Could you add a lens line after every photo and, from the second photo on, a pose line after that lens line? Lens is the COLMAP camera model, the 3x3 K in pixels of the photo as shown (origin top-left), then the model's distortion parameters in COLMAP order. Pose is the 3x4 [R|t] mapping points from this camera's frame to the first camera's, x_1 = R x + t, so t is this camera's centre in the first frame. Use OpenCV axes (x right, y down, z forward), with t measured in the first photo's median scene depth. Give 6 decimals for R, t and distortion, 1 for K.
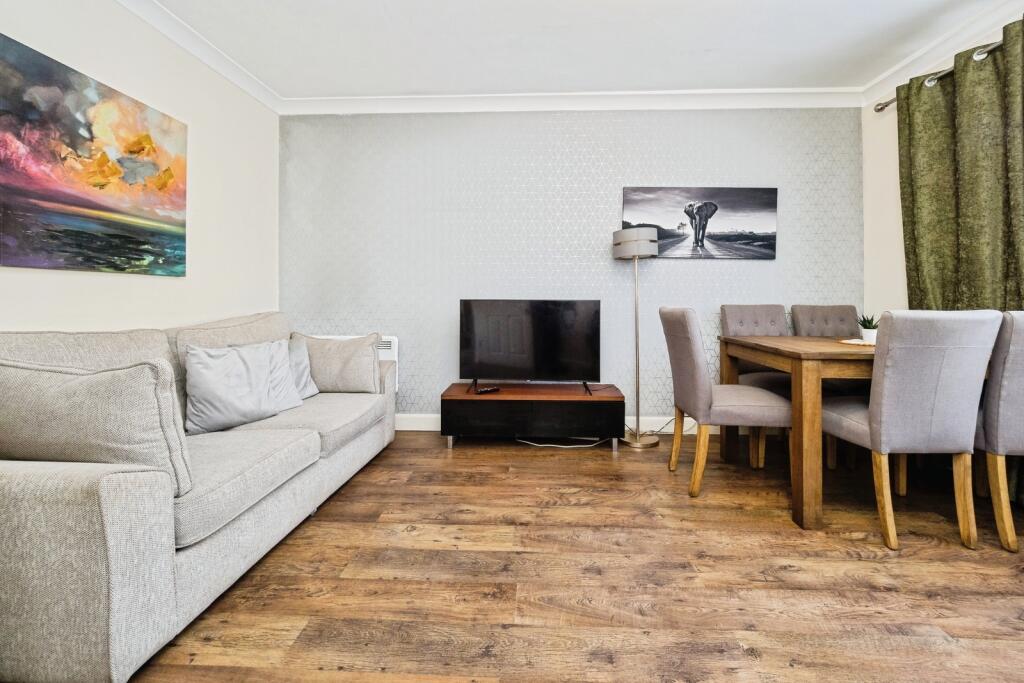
lens RADIAL K [[432.3, 0, 519.4], [0, 432.3, 295.2], [0, 0, 1]] dist [-0.001605, -0.000403]
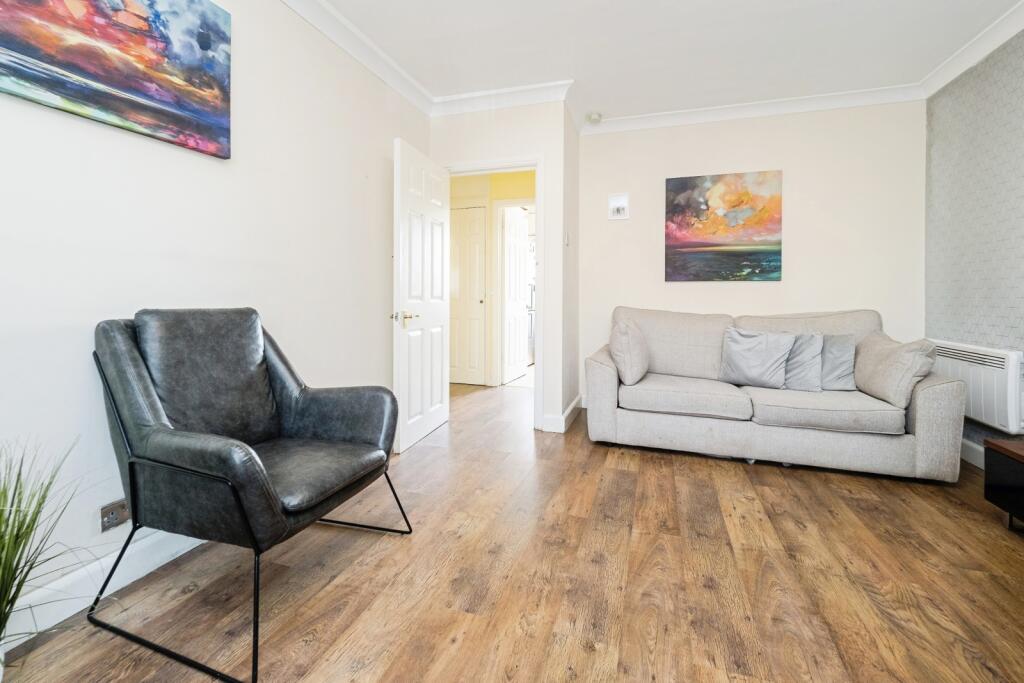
lens RADIAL K [[432.3, 0, 519.4], [0, 432.3, 295.2], [0, 0, 1]] dist [-0.001605, -0.000403]
pose [[-0.259983, -0.006605, -0.965590, 0.895563], [-0.000552, 0.999977, -0.006691, 0.015900], [0.965613, -0.001207, -0.259981, 0.639756]]
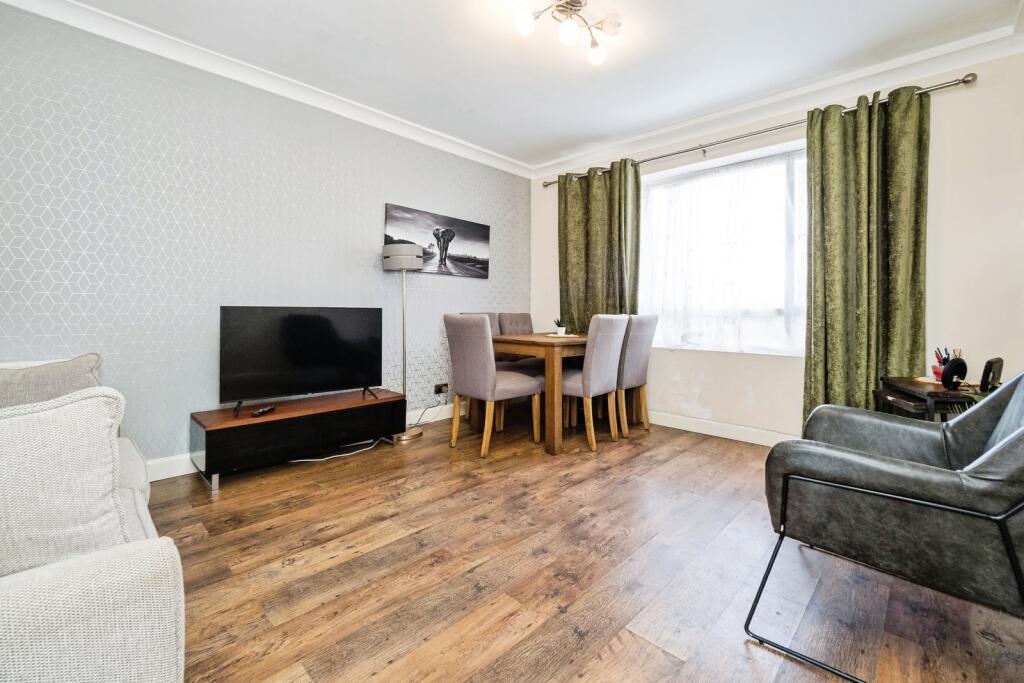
lens RADIAL K [[439.8, 0, 511.4], [0, 439.8, 311.5], [0, 0, 1]] dist [-0.001550, -0.000483]
pose [[0.666634, 0.003217, 0.745378, -0.557115], [-0.010836, 0.999927, 0.005376, 0.014182], [-0.745306, -0.011661, 0.666620, 0.056958]]
